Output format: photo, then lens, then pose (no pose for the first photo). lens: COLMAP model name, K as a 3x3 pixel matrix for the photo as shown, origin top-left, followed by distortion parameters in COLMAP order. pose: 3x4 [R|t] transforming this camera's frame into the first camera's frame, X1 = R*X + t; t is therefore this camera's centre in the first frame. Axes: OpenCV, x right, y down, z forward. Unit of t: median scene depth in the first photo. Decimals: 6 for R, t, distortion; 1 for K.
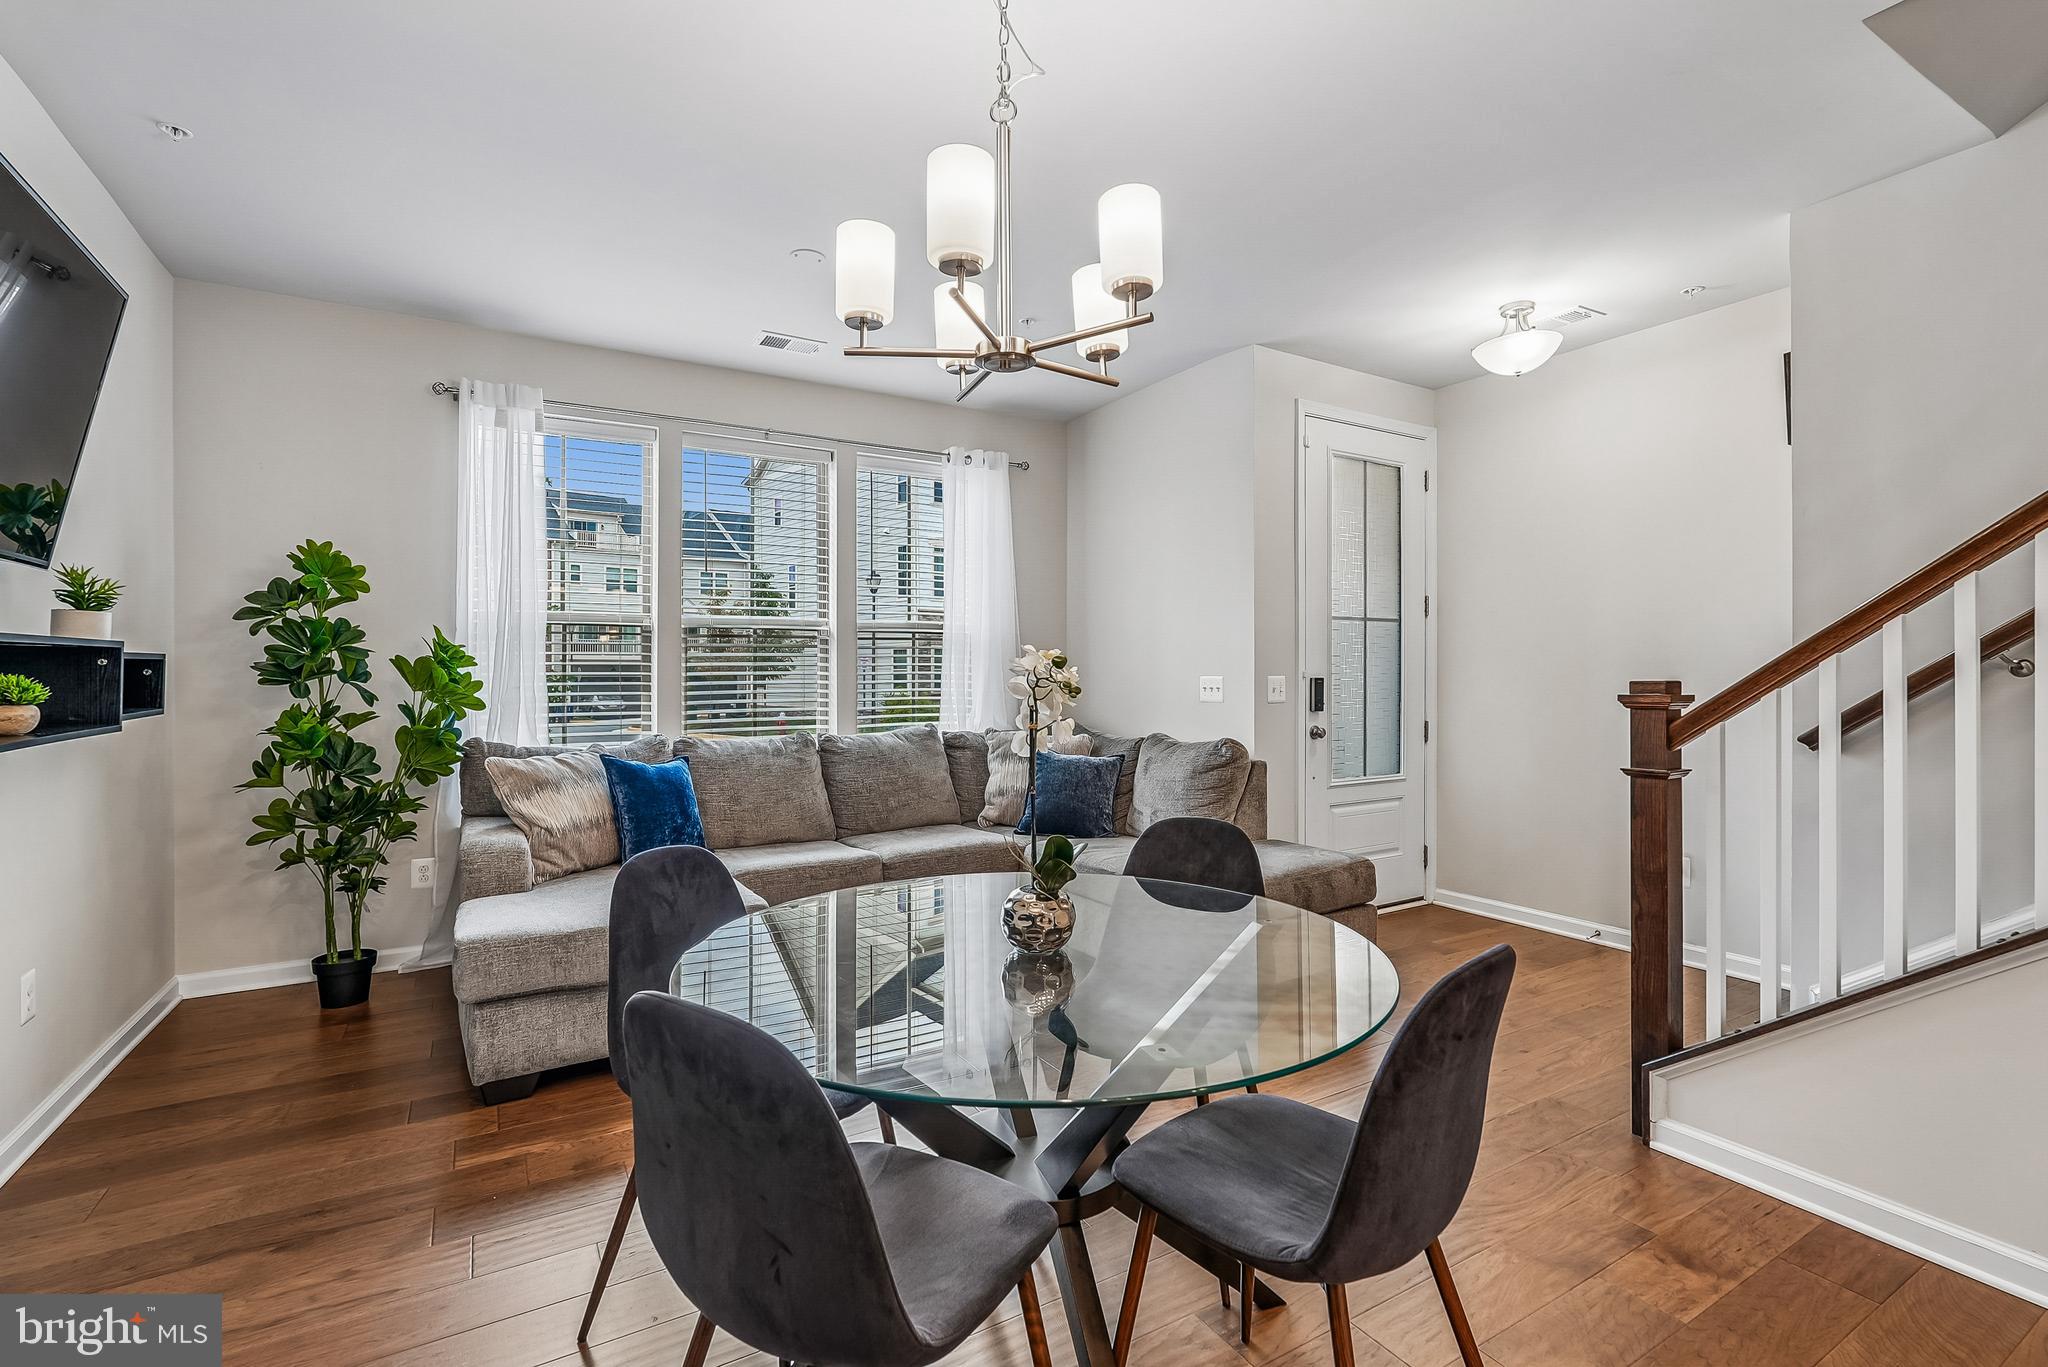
lens RADIAL K [[917.3, 0, 1026.9], [0, 917.3, 672.5], [0, 0, 1]] dist [-0.002540, 0.003691]
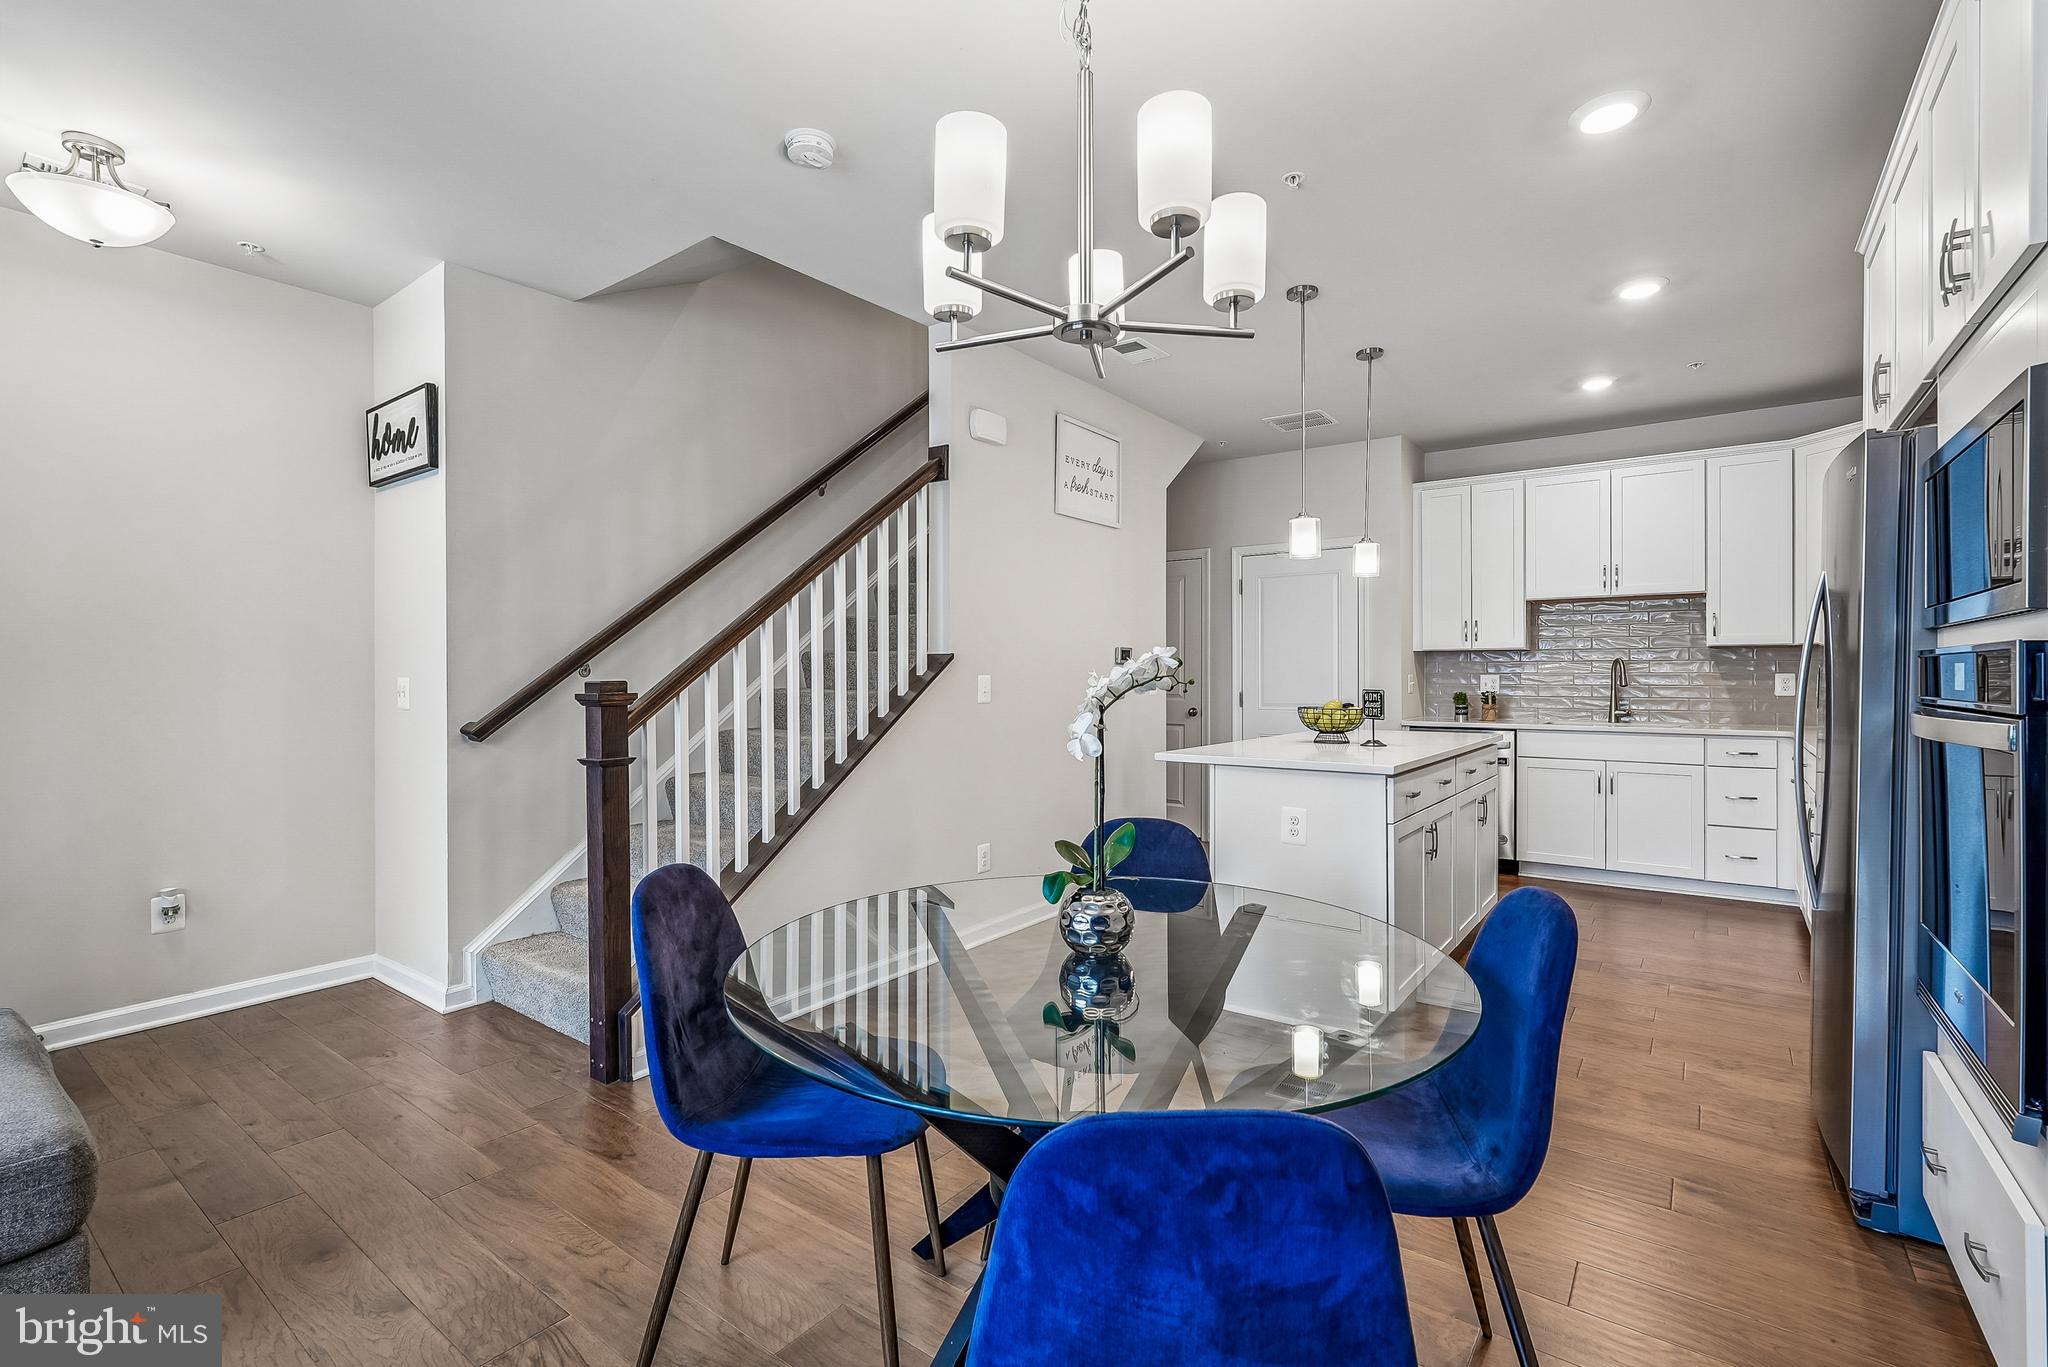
lens RADIAL K [[917.3, 0, 1026.9], [0, 917.3, 672.5], [0, 0, 1]] dist [-0.002540, 0.003691]
pose [[-0.384076, 0.003249, 0.923296, -0.402761], [0.002201, 0.999994, -0.002603, 0.001847], [-0.923299, 0.001032, -0.384081, 0.682847]]
